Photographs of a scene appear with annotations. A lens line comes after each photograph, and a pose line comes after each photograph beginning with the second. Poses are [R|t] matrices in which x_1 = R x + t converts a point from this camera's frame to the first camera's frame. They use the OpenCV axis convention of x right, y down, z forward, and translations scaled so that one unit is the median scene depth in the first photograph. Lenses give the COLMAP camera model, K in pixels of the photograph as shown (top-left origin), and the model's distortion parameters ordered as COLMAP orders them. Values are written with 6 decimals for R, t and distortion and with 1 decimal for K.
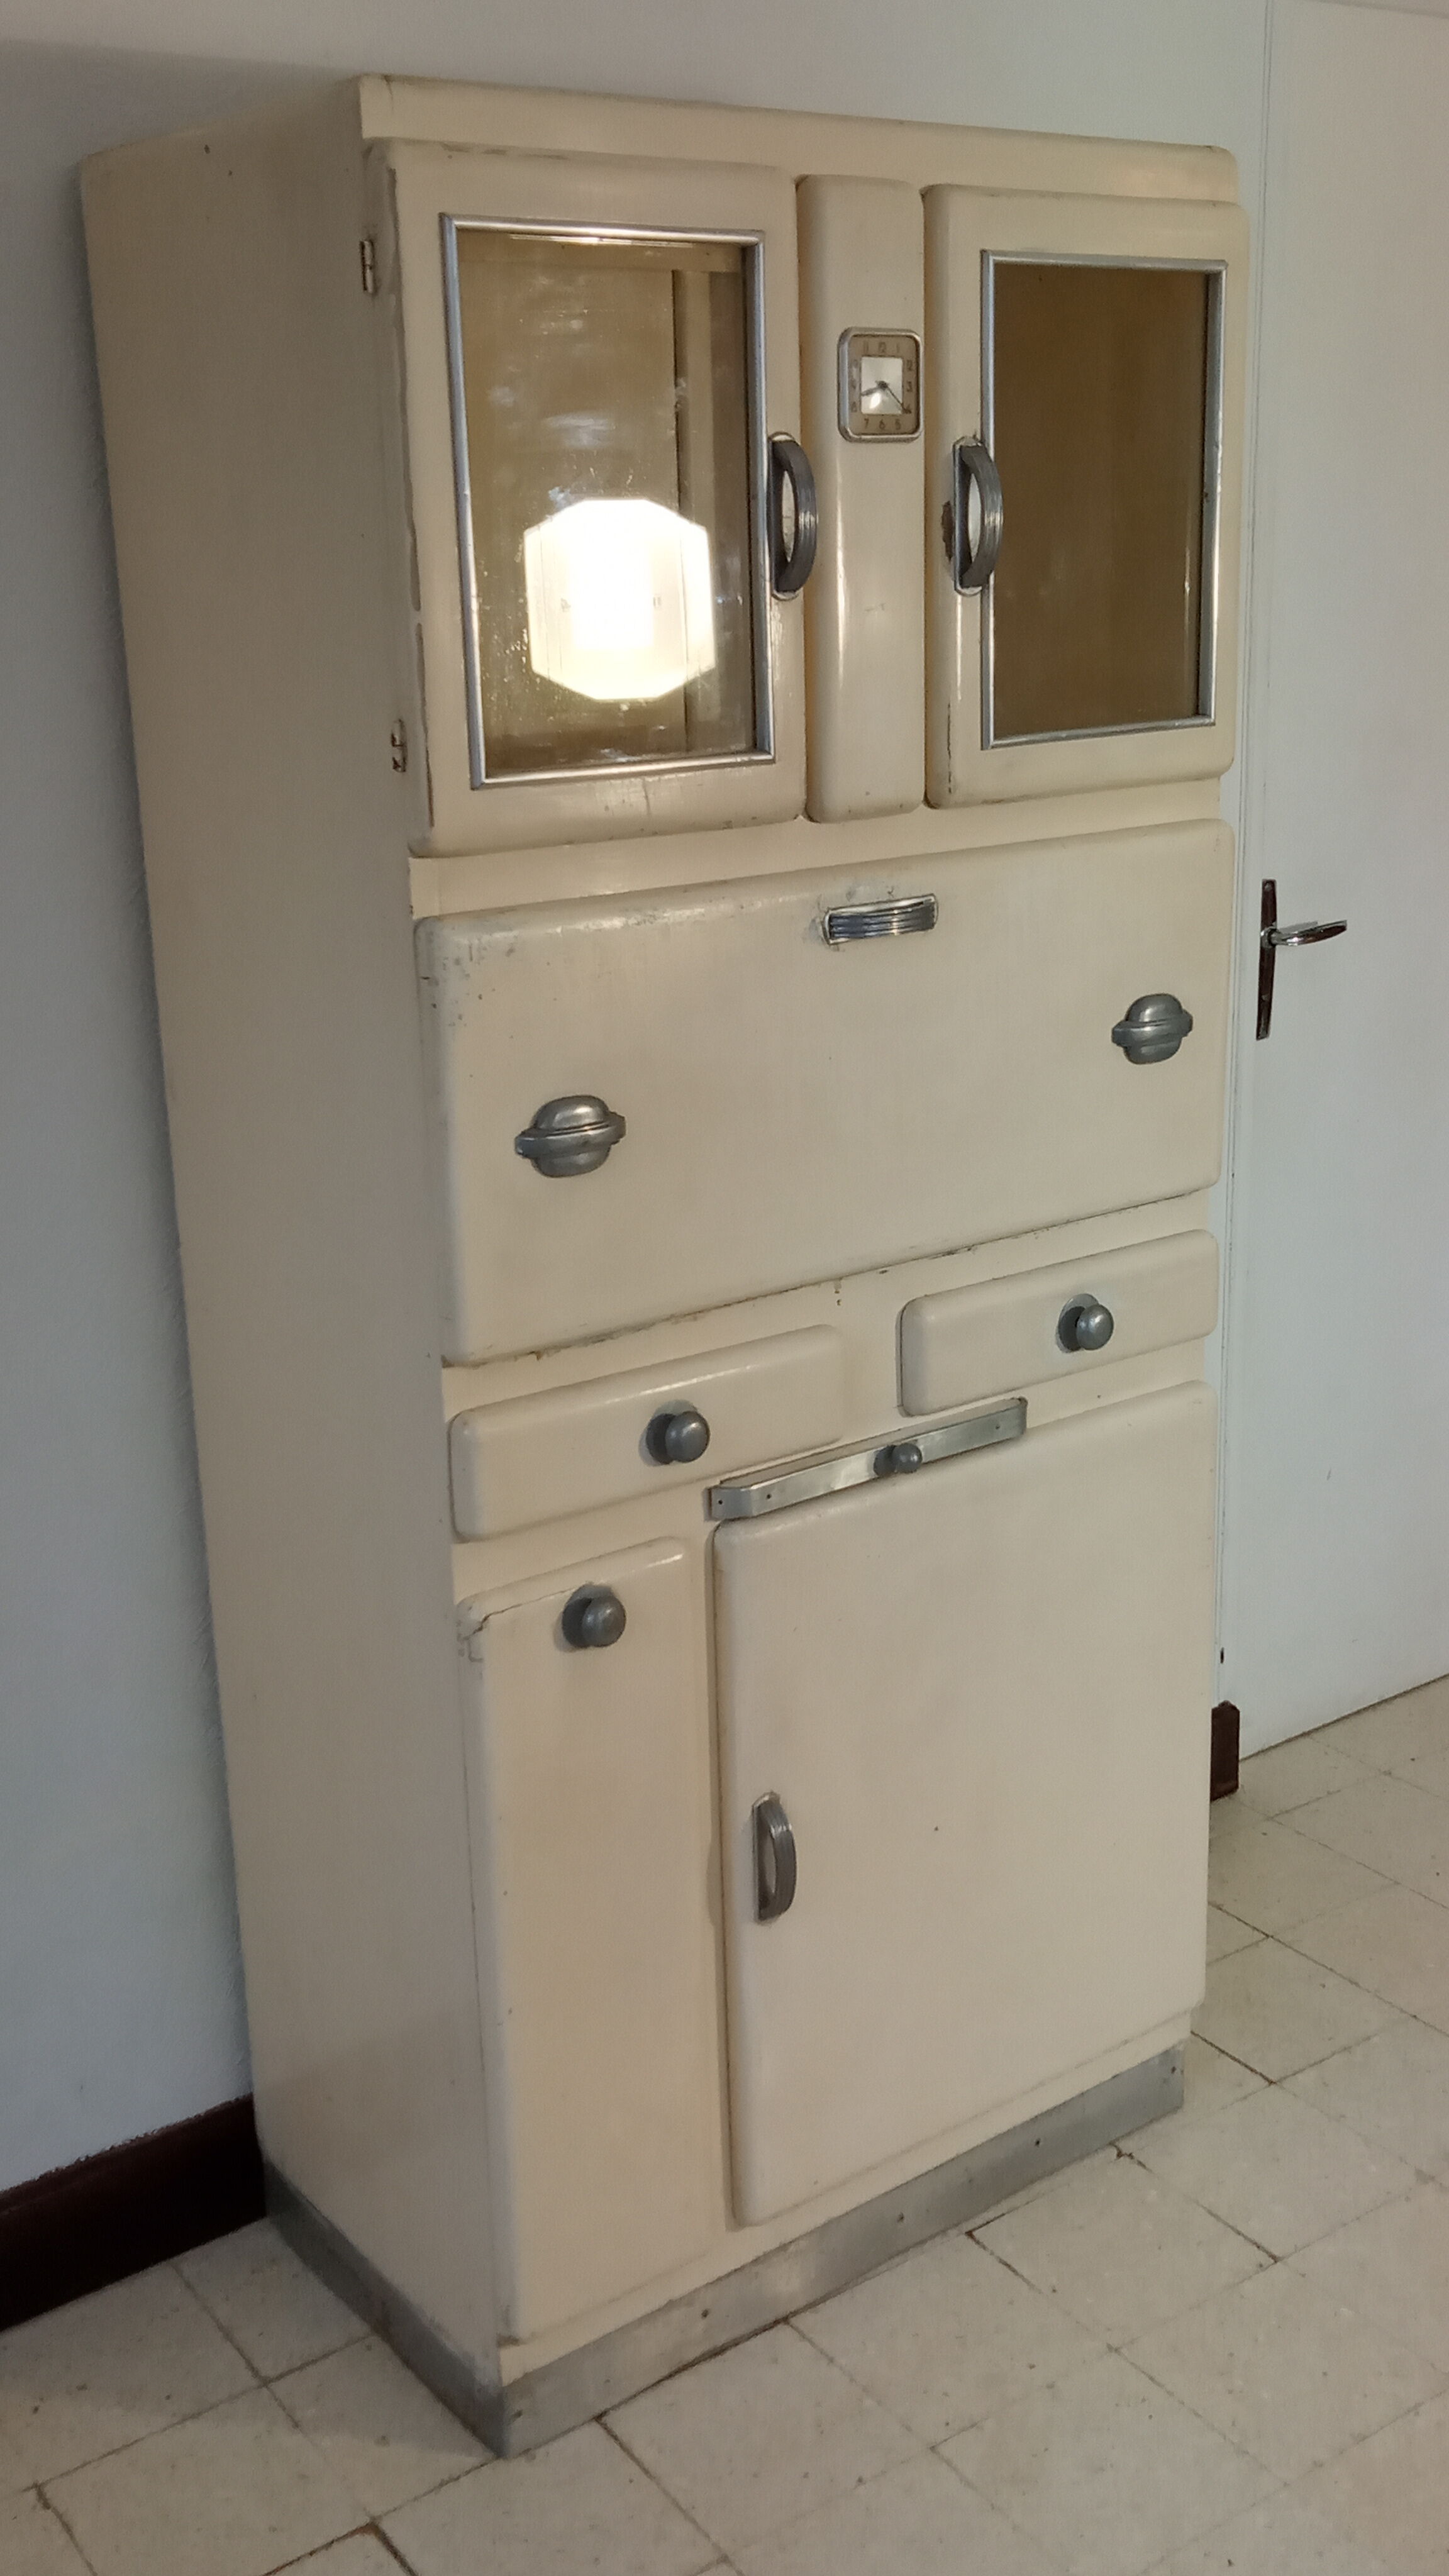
lens RADIAL K [[2611.1, 0, 724.5], [0, 2611.1, 1288.0], [0, 0, 1]] dist [0.095853, -0.154862]
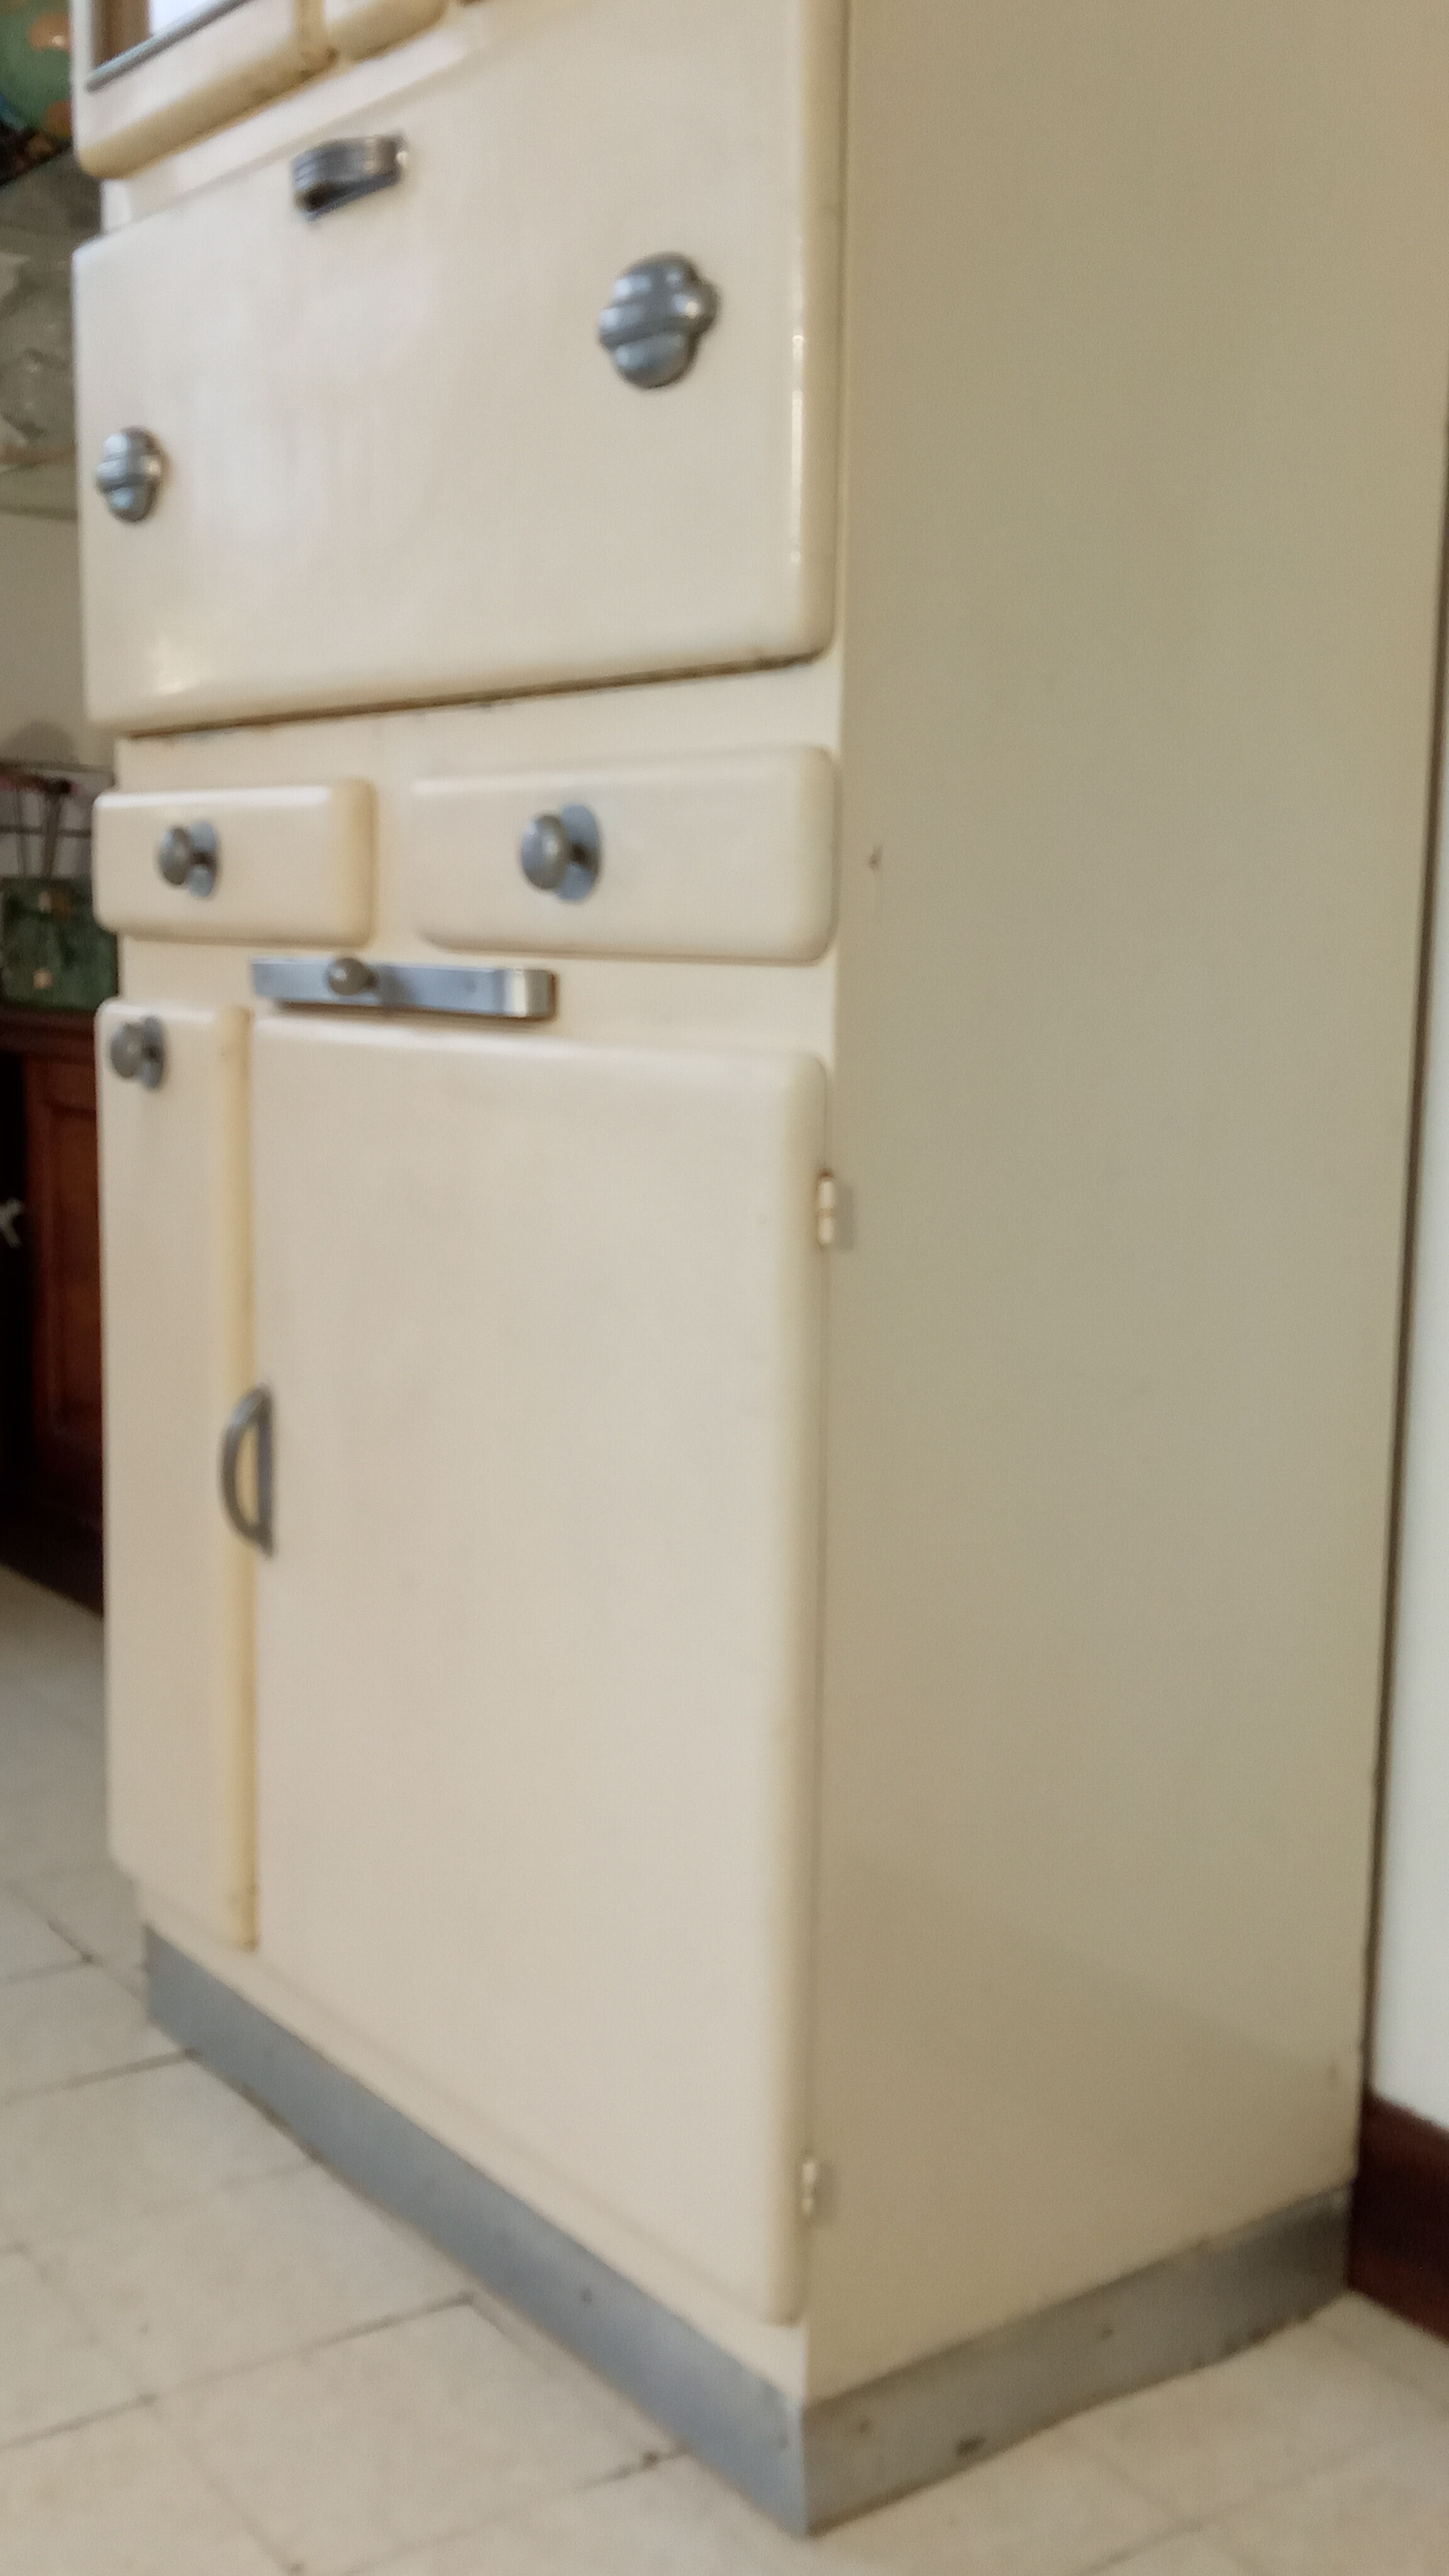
lens RADIAL K [[2611.1, 0, 724.5], [0, 2611.1, 1288.0], [0, 0, 1]] dist [0.095853, -0.154862]
pose [[-0.005755, 0.167403, -0.985872, 0.838505], [-0.289374, 0.943428, 0.161885, 0.000617], [0.957199, 0.286218, 0.043012, 1.167368]]
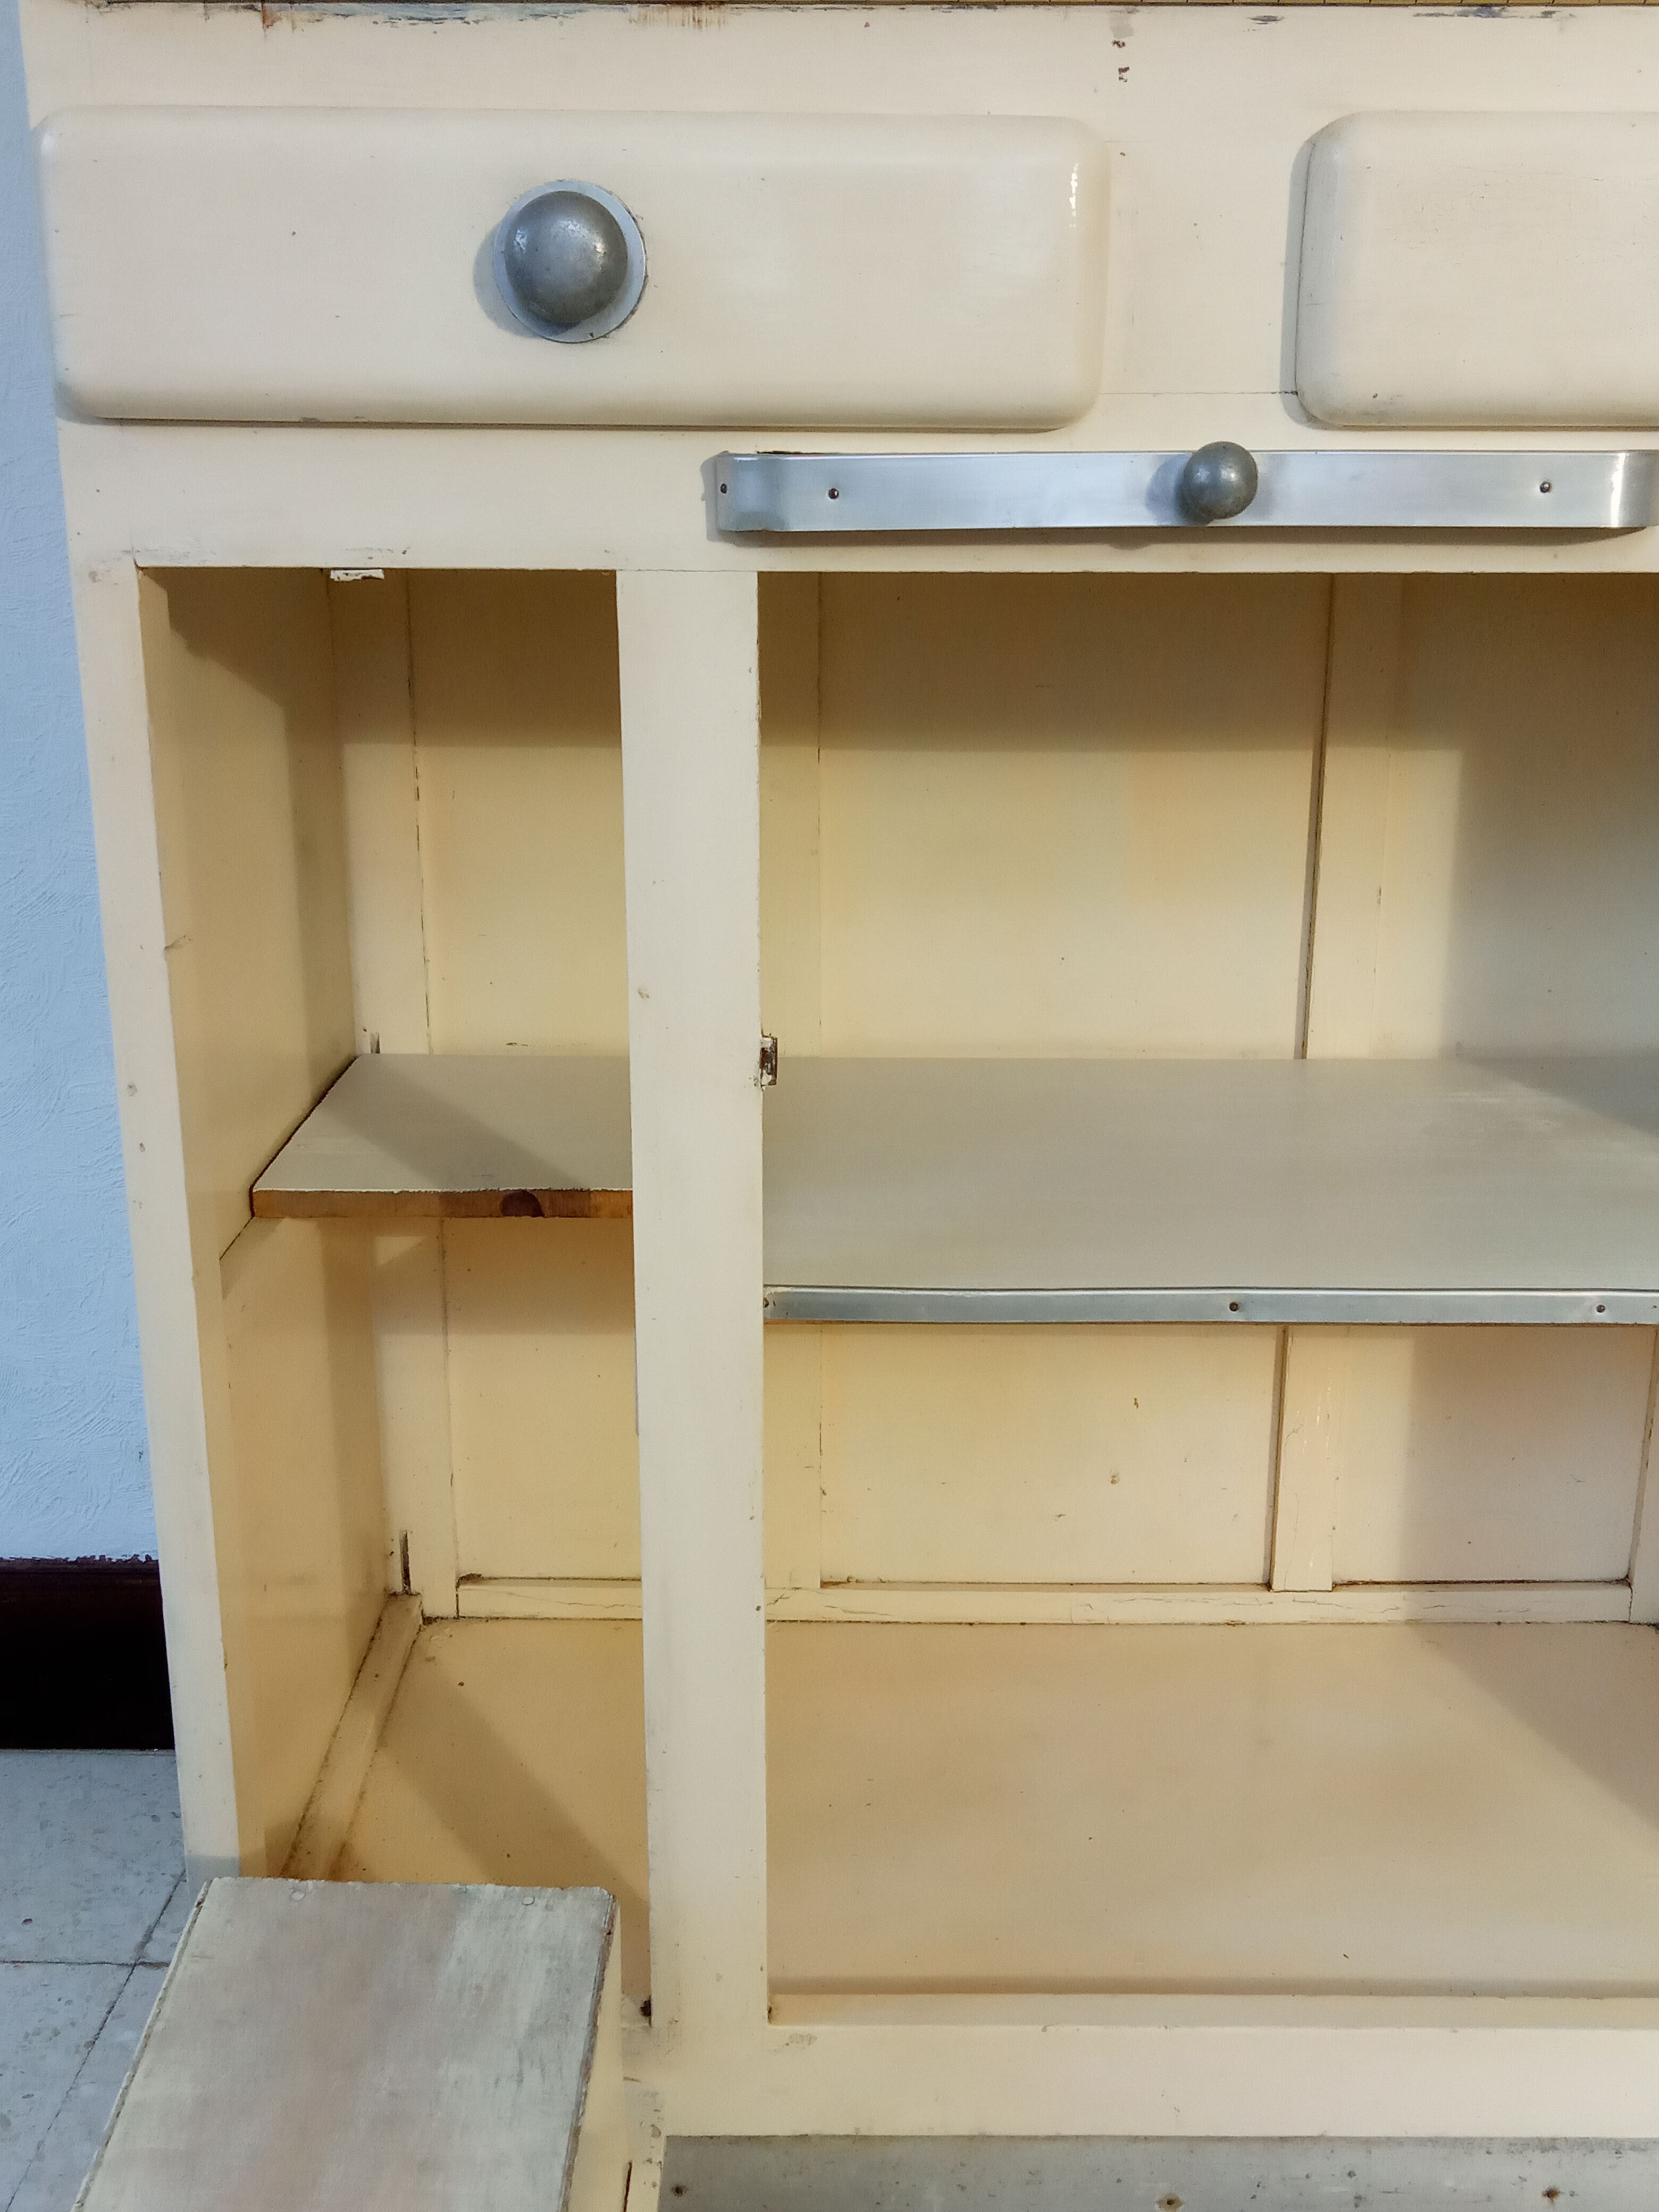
lens RADIAL K [[2282.1, 0, 829.5], [0, 2282.1, 1106.0], [0, 0, 1]] dist [0.056997, -0.090088]
pose [[0.792518, 0.202537, -0.575233, 0.266102], [-0.191303, 0.978195, 0.080853, 0.154746], [0.579066, 0.045966, 0.813984, 0.719444]]
